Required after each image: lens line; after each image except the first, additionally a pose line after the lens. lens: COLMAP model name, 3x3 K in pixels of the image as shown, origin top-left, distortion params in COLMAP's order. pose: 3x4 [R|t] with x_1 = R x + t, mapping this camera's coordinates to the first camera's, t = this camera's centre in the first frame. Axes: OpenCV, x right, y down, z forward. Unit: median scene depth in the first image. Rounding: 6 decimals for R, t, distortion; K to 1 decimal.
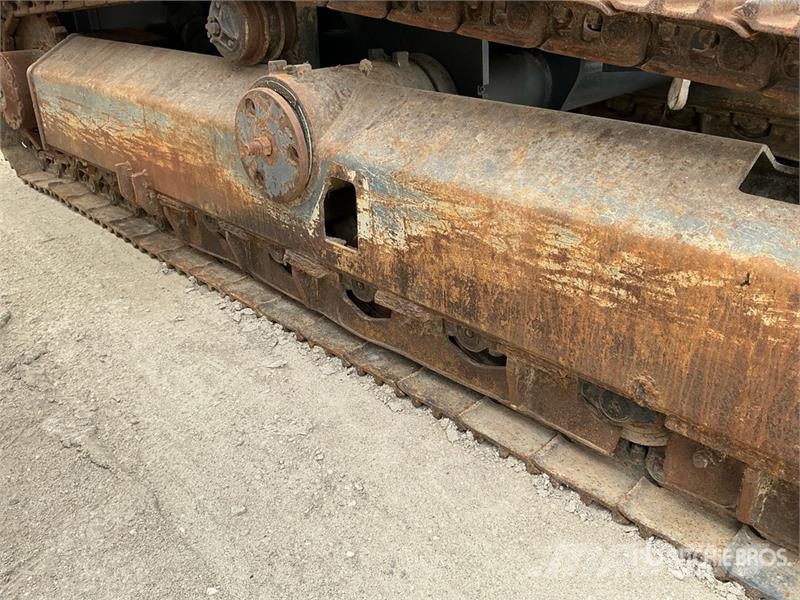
lens RADIAL K [[670.4, 0, 400.0], [0, 670.4, 300.0], [0, 0, 1]] dist [0.125812, -0.271639]
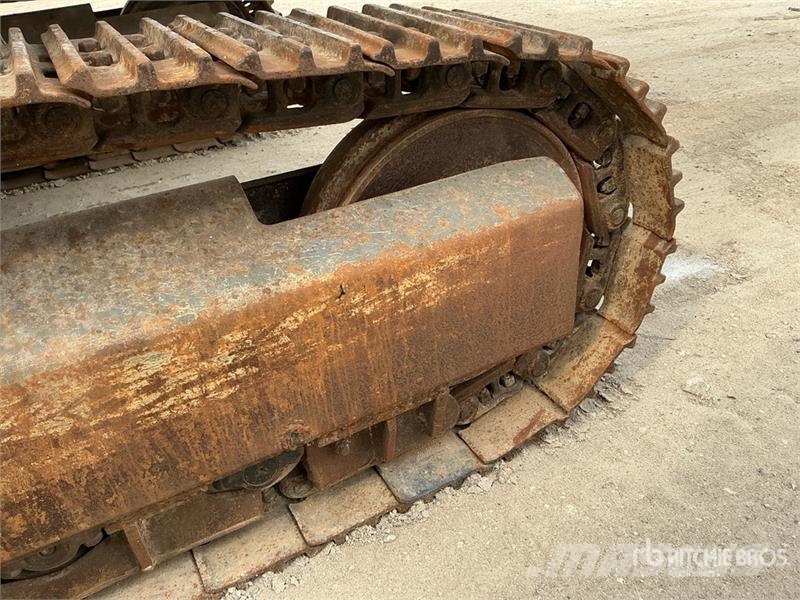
lens RADIAL K [[670.4, 0, 400.0], [0, 670.4, 300.0], [0, 0, 1]] dist [0.125812, -0.271639]
pose [[0.302639, -0.513969, 0.802649, -0.282419], [0.492007, 0.805506, 0.330287, -0.274712], [-0.816296, 0.294951, 0.496654, 0.324071]]
